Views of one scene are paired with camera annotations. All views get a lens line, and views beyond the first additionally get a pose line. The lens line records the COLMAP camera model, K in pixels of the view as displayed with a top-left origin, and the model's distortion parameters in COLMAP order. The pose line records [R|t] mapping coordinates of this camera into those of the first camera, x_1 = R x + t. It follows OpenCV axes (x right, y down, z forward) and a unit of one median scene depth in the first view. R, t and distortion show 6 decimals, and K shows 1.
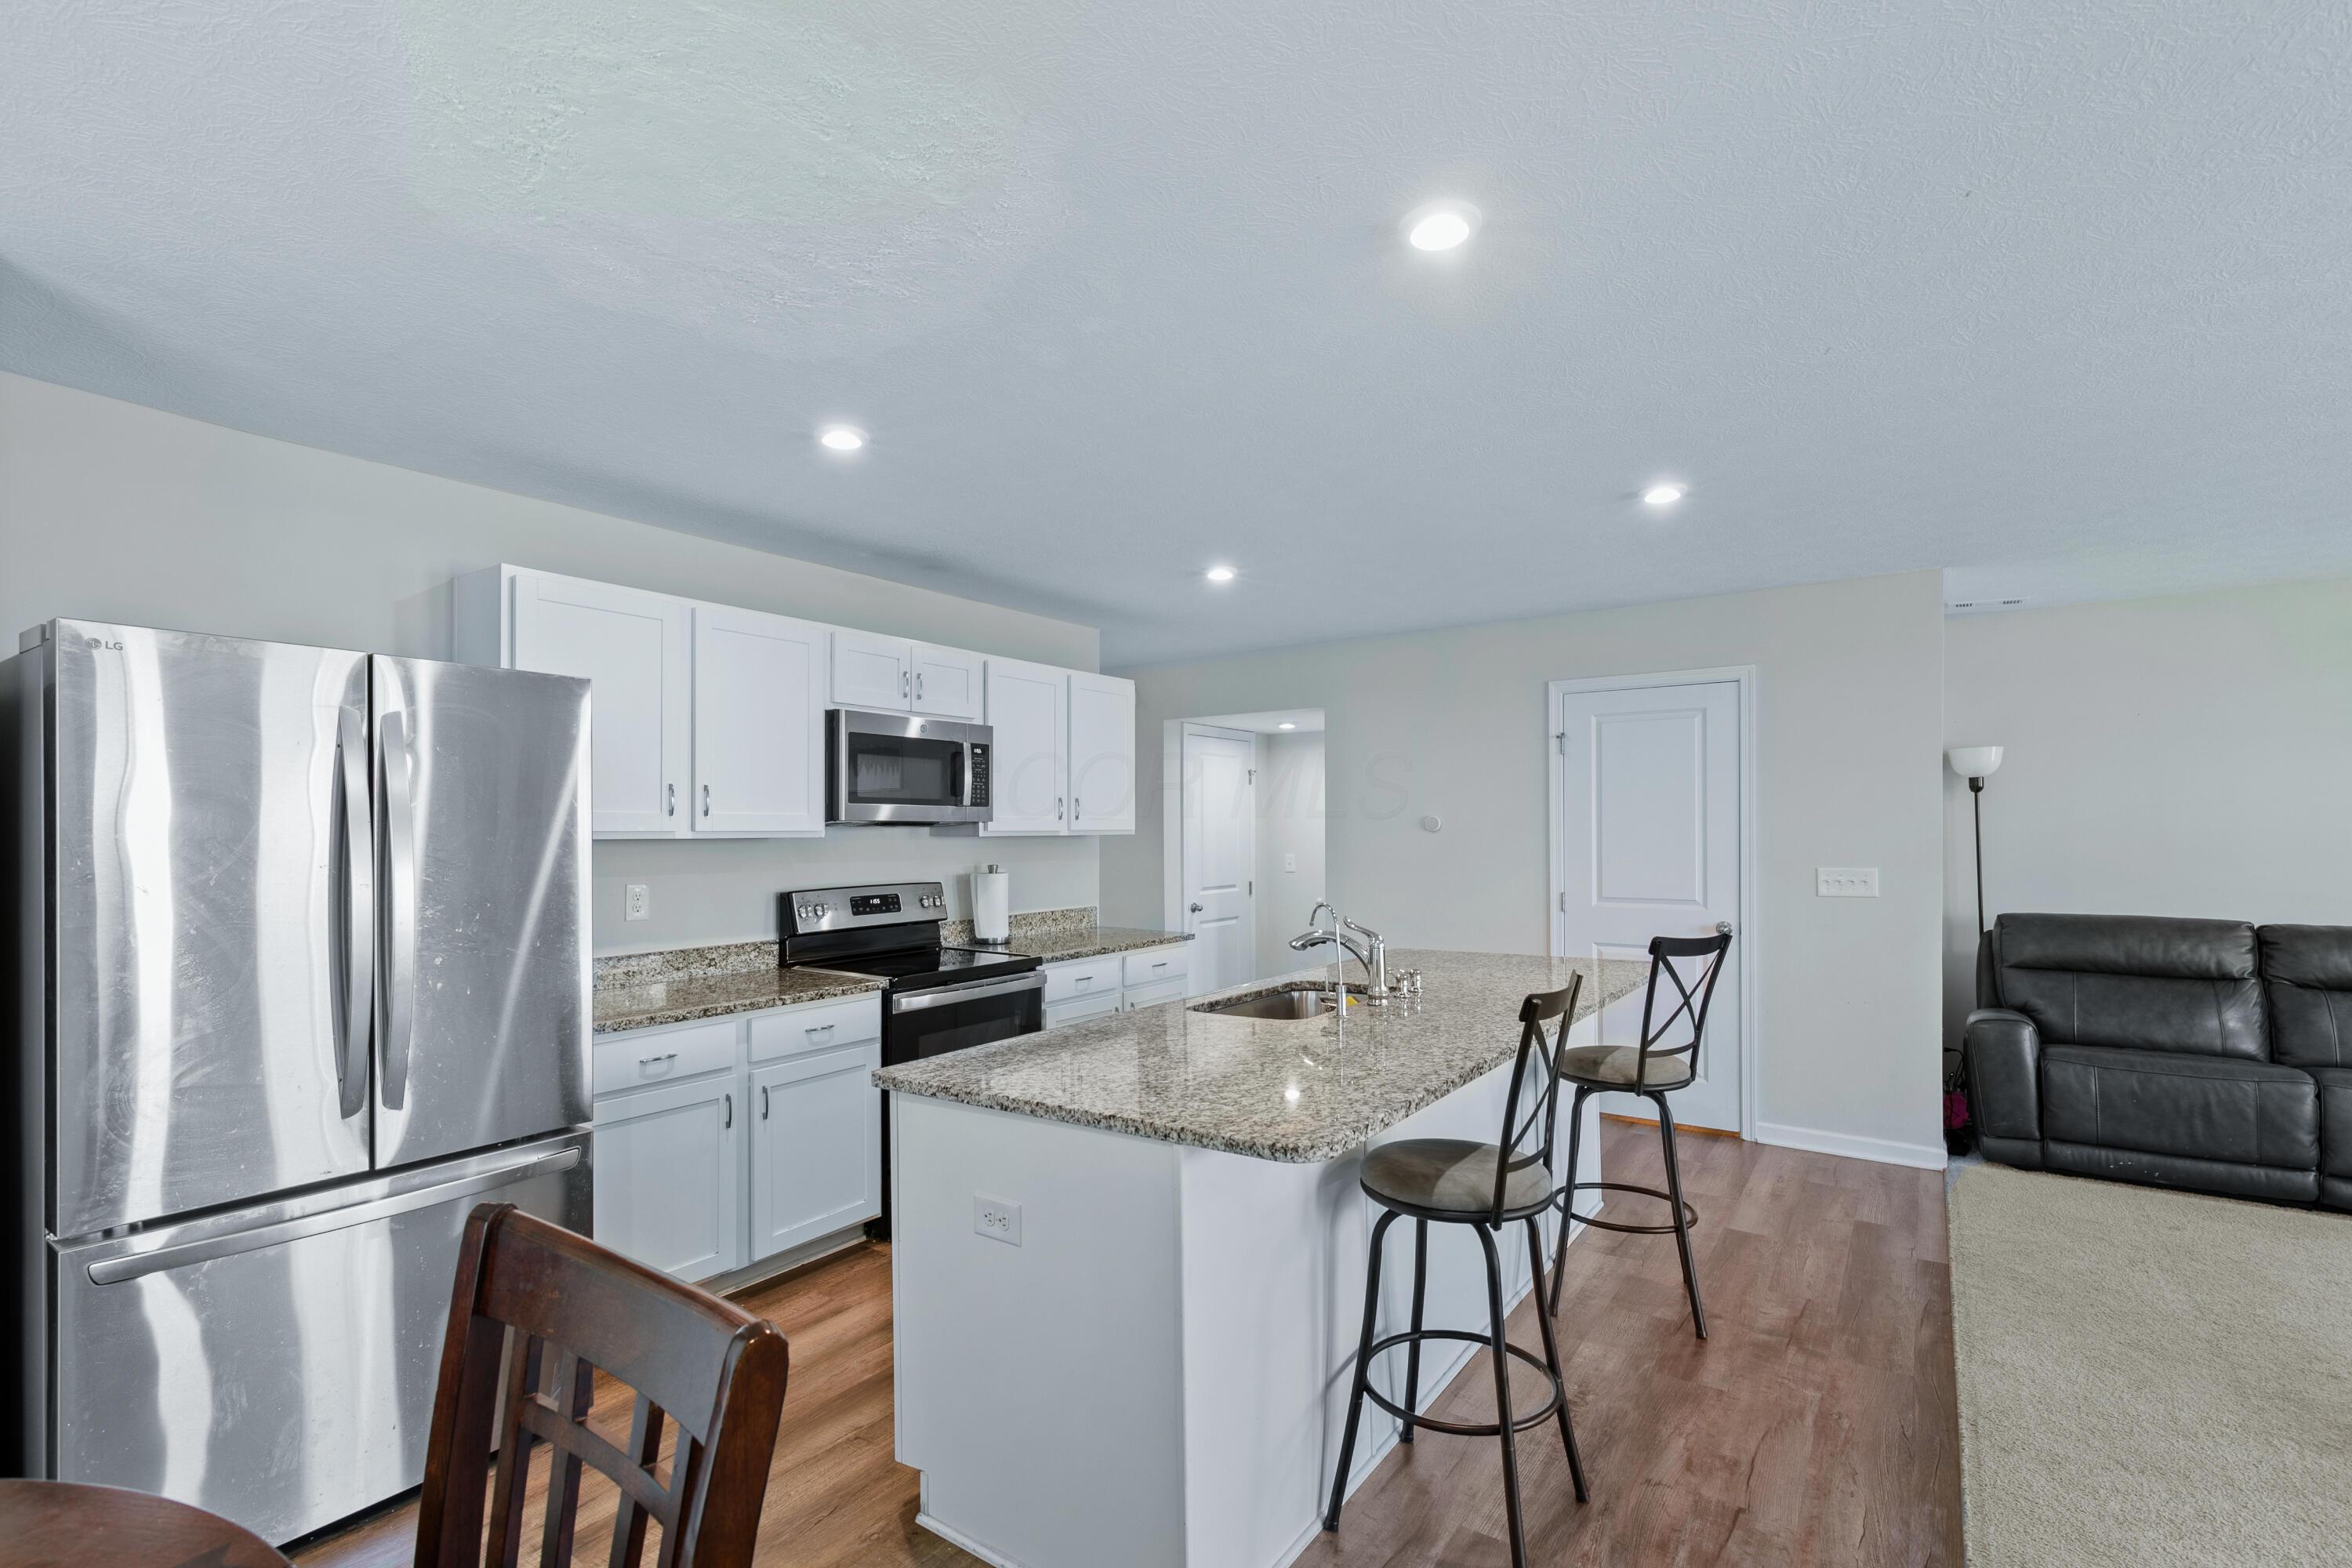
lens RADIAL K [[1063.8, 0, 1175.8], [0, 1063.8, 831.5], [0, 0, 1]] dist [0.006915, -0.001422]
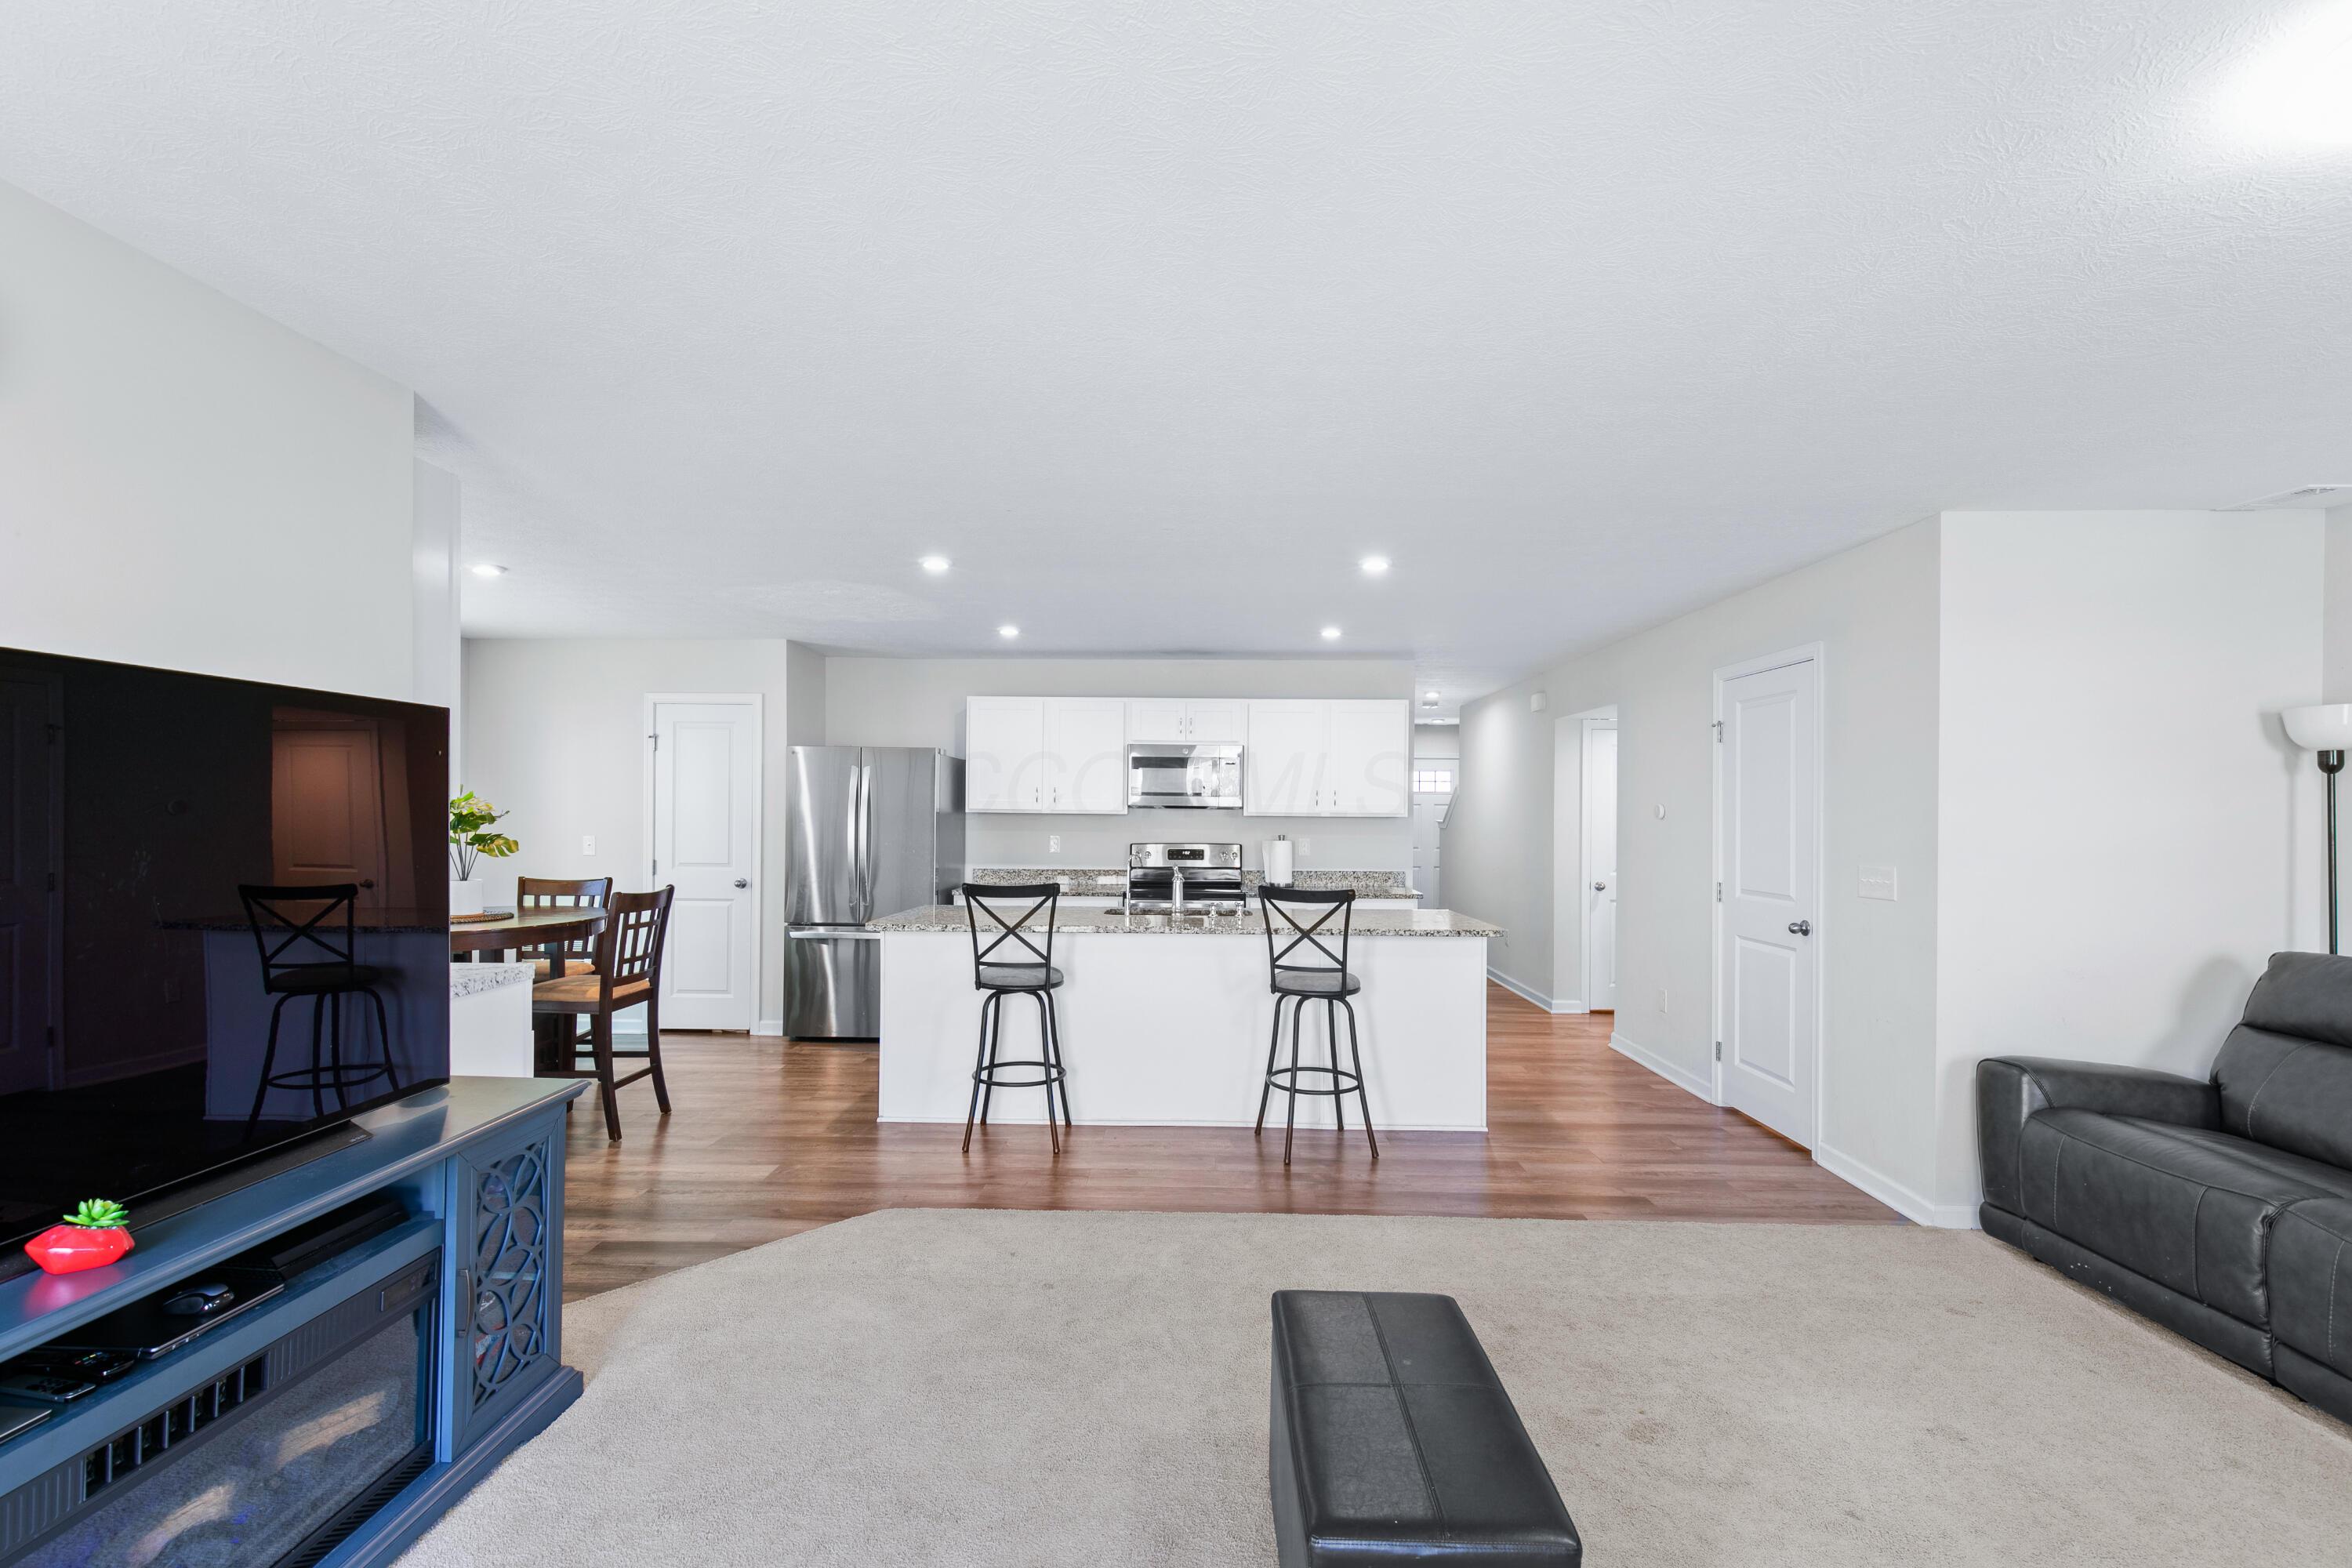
lens RADIAL K [[1063.8, 0, 1176.0], [0, 1063.8, 804.1], [0, 0, 1]] dist [0.006915, -0.001422]
pose [[0.559612, 0.004538, -0.828743, 1.162216], [-0.014919, 0.999878, -0.004599, -0.003934], [0.828621, 0.014938, 0.559611, 0.038893]]
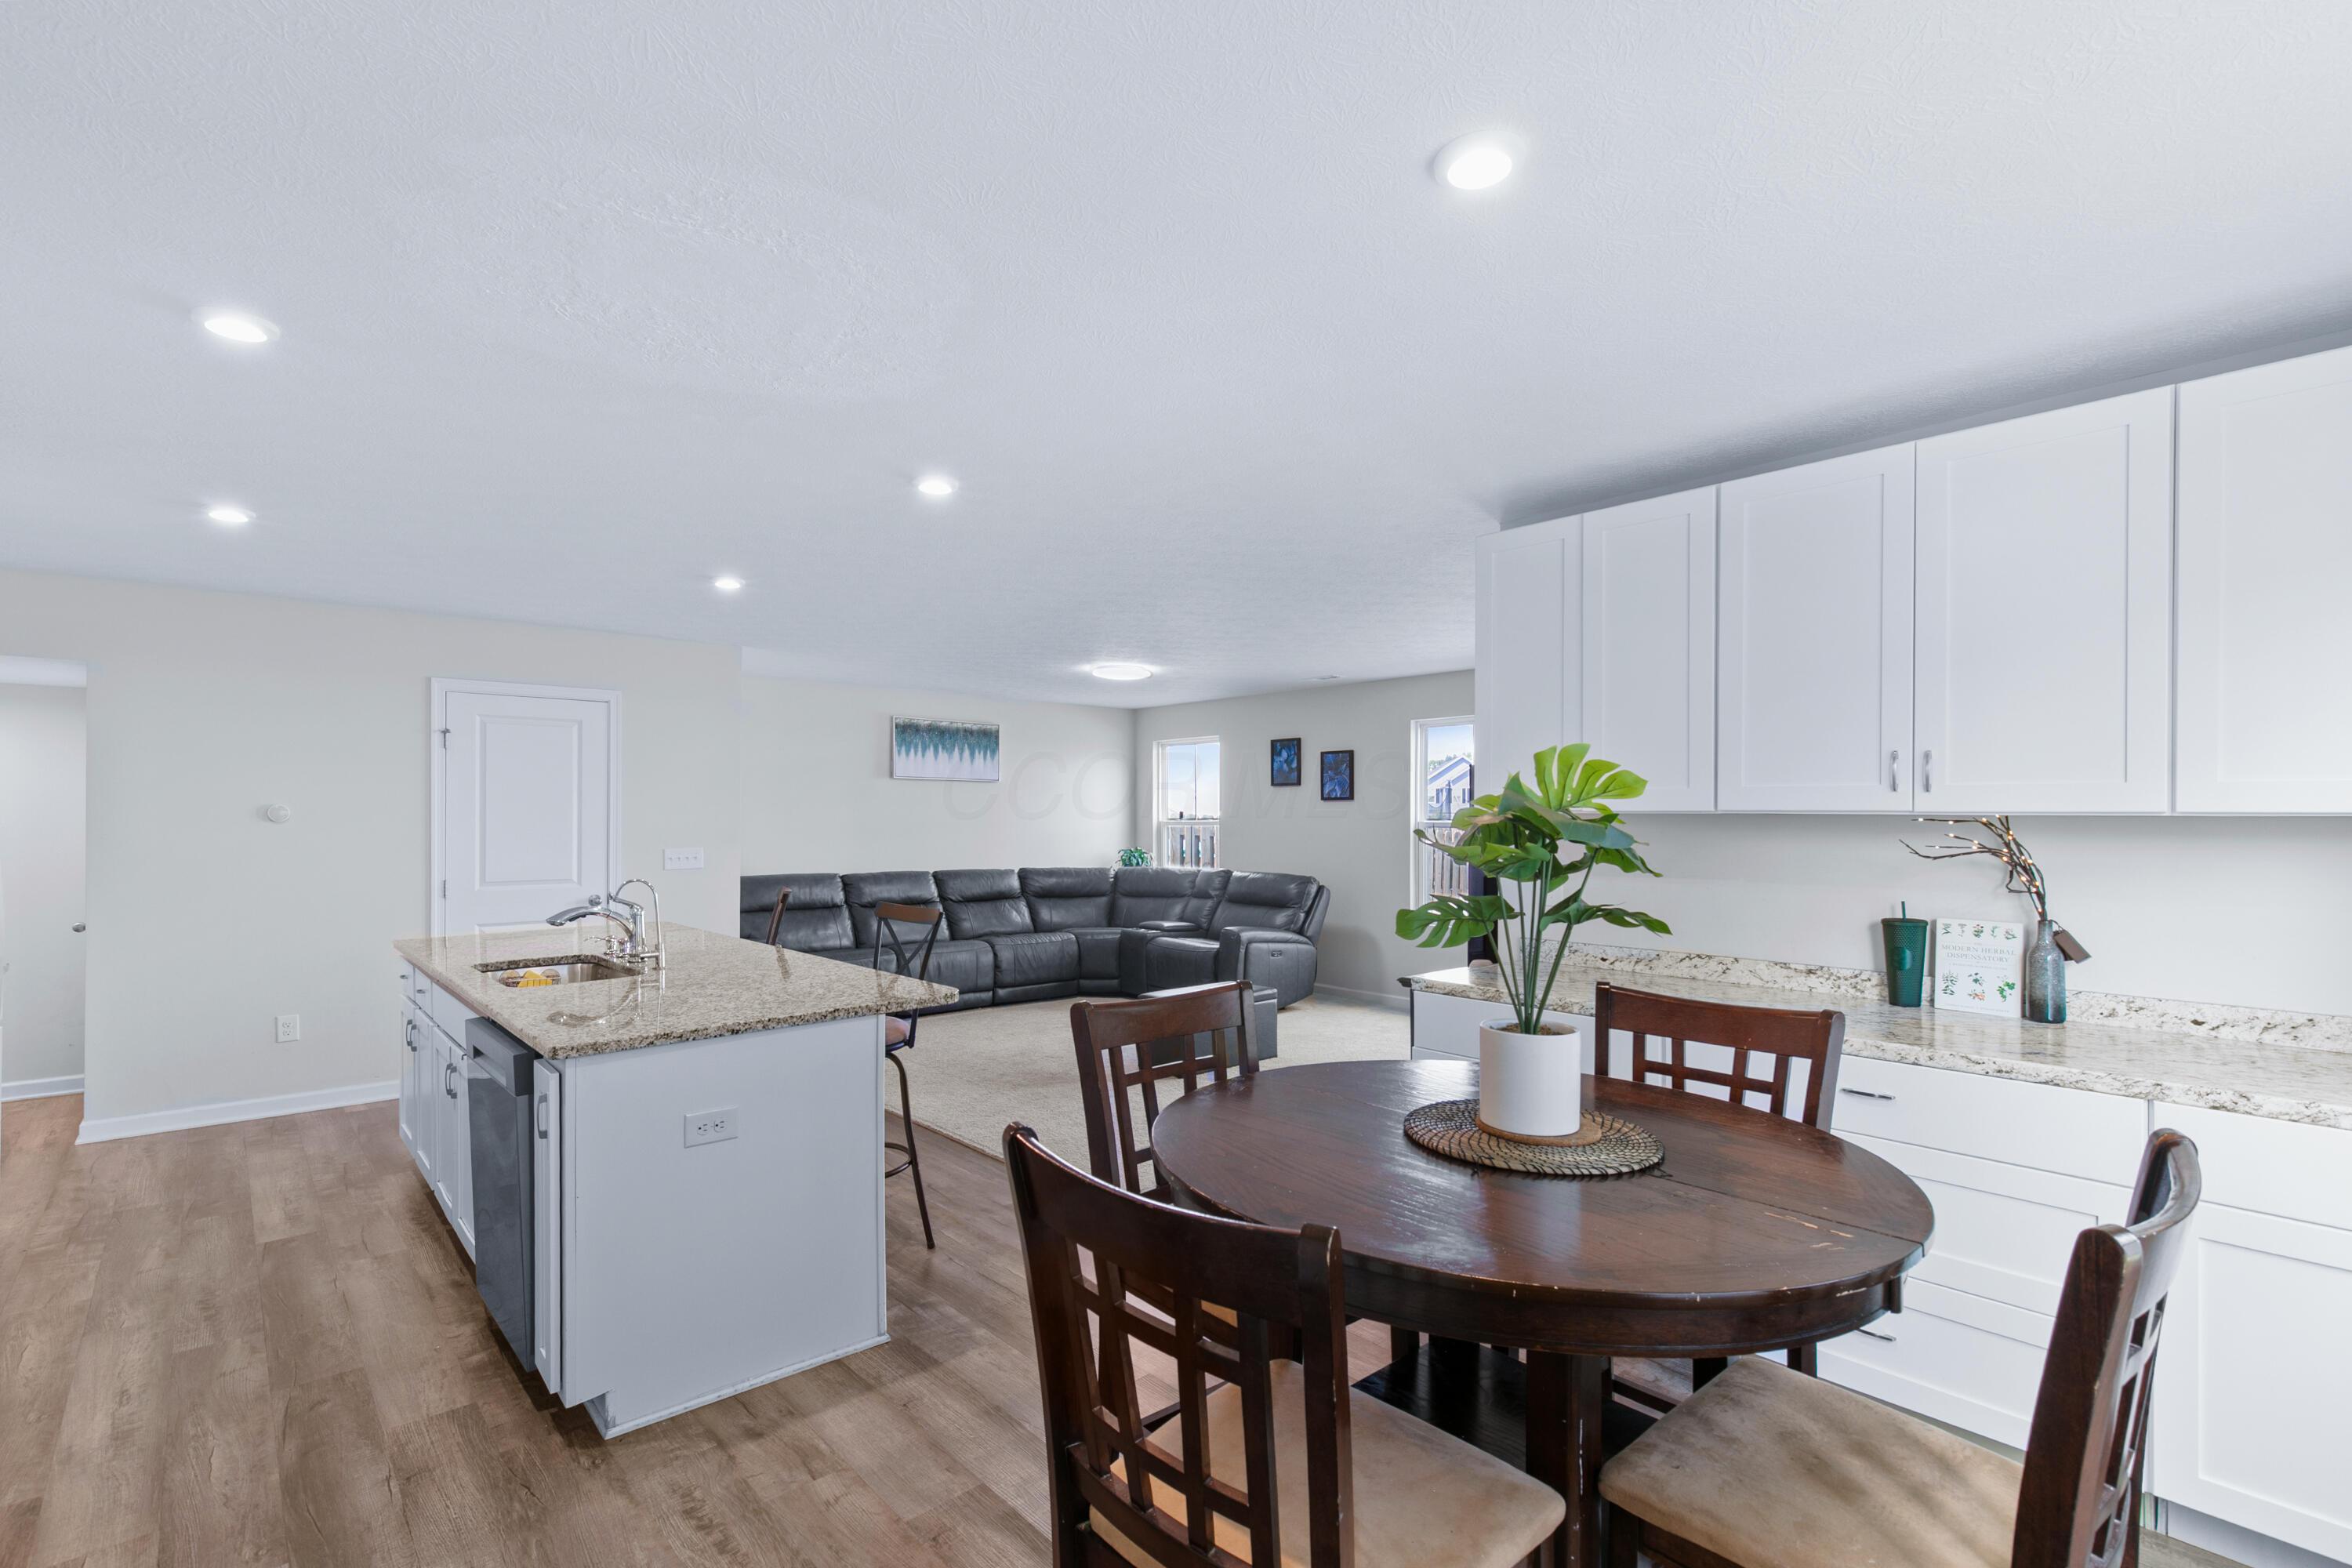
lens RADIAL K [[1063.8, 0, 1153.3], [0, 1063.8, 810.0], [0, 0, 1]] dist [0.006915, -0.001422]
pose [[0.239749, 0.010220, 0.970781, -0.633832], [0.001673, 0.999939, -0.010940, 0.000995], [-0.970833, 0.004247, 0.239717, 0.090464]]
